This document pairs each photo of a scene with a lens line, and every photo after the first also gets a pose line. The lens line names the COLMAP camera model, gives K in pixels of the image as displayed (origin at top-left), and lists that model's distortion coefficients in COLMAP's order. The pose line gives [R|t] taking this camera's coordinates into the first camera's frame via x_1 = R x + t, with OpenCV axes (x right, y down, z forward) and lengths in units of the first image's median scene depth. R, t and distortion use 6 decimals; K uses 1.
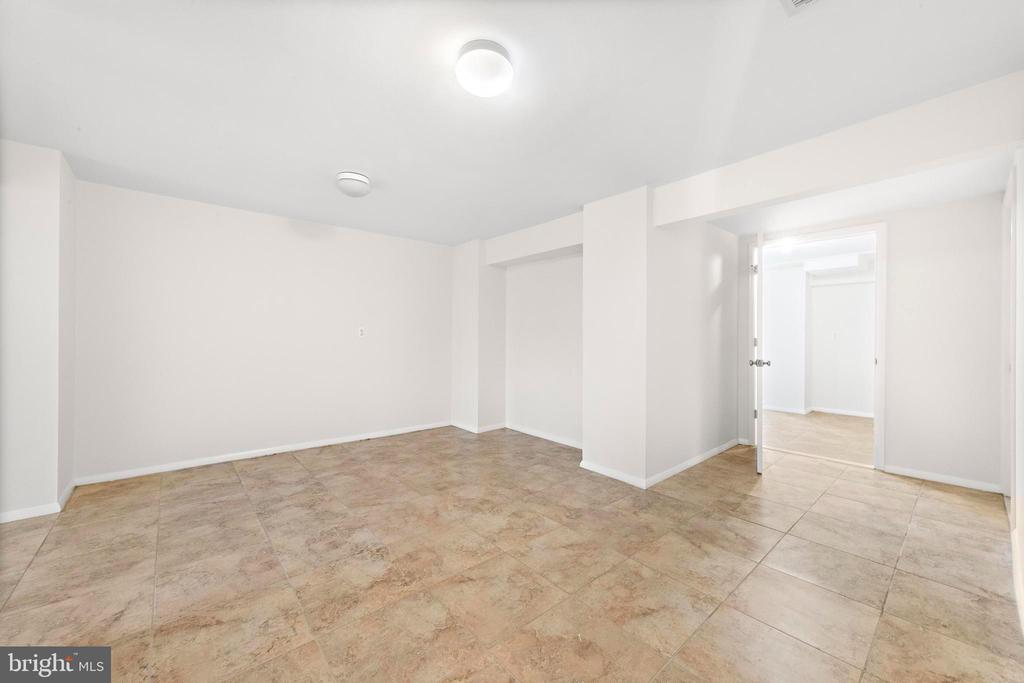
lens RADIAL K [[391.1, 0, 511.4], [0, 391.1, 342.0], [0, 0, 1]] dist [0.008529, -0.000018]
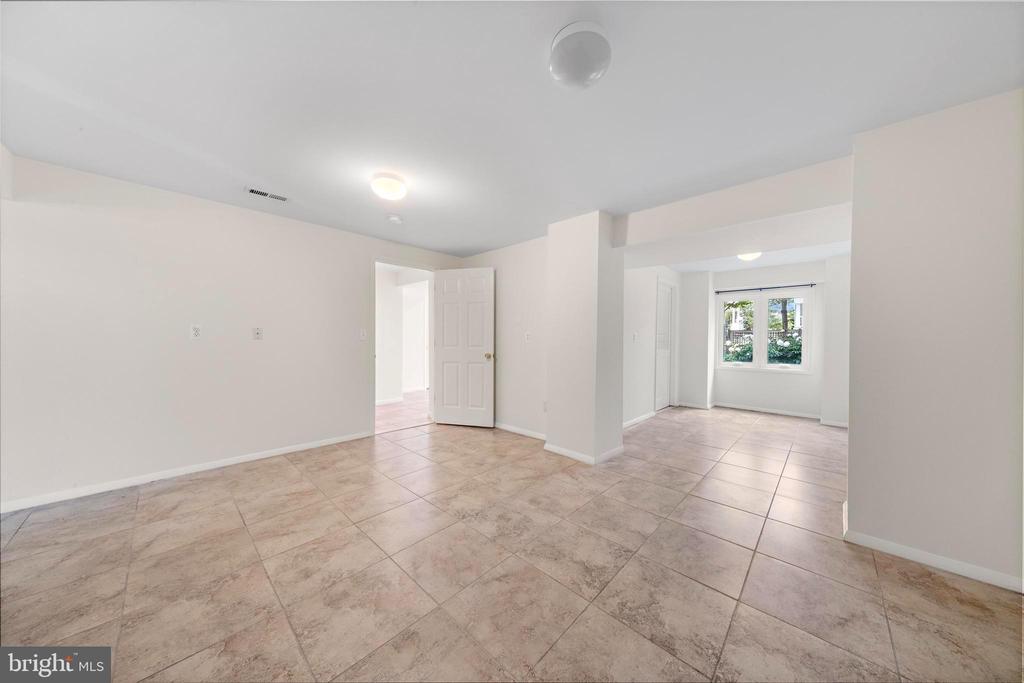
lens RADIAL K [[331.2, 0, 516.0], [0, 331.2, 341.0], [0, 0, 1]] dist [0.008237, -0.000153]
pose [[-0.993579, -0.010030, -0.112693, -0.313181], [-0.012355, 0.999725, 0.019954, -0.028194], [0.112462, 0.021218, -0.993429, 1.678961]]
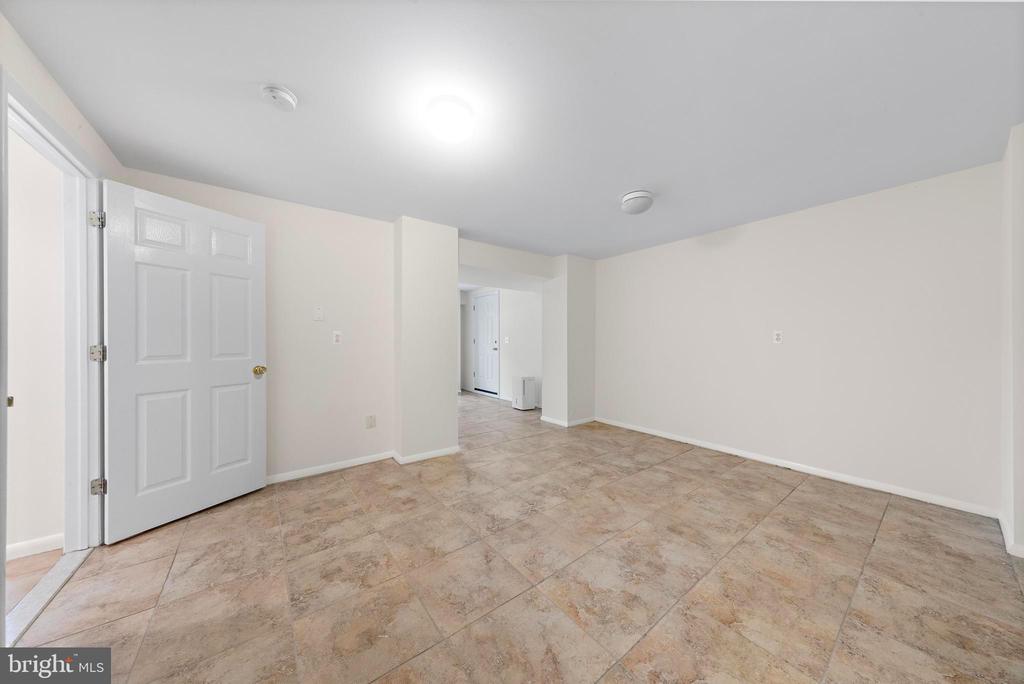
lens RADIAL K [[331.2, 0, 516.2], [0, 331.2, 337.9], [0, 0, 1]] dist [0.008237, -0.000153]
pose [[-0.046965, -0.014467, -0.998792, 0.616039], [-0.011716, 0.999834, -0.013931, -0.009788], [0.998828, 0.011047, -0.047127, 0.818855]]
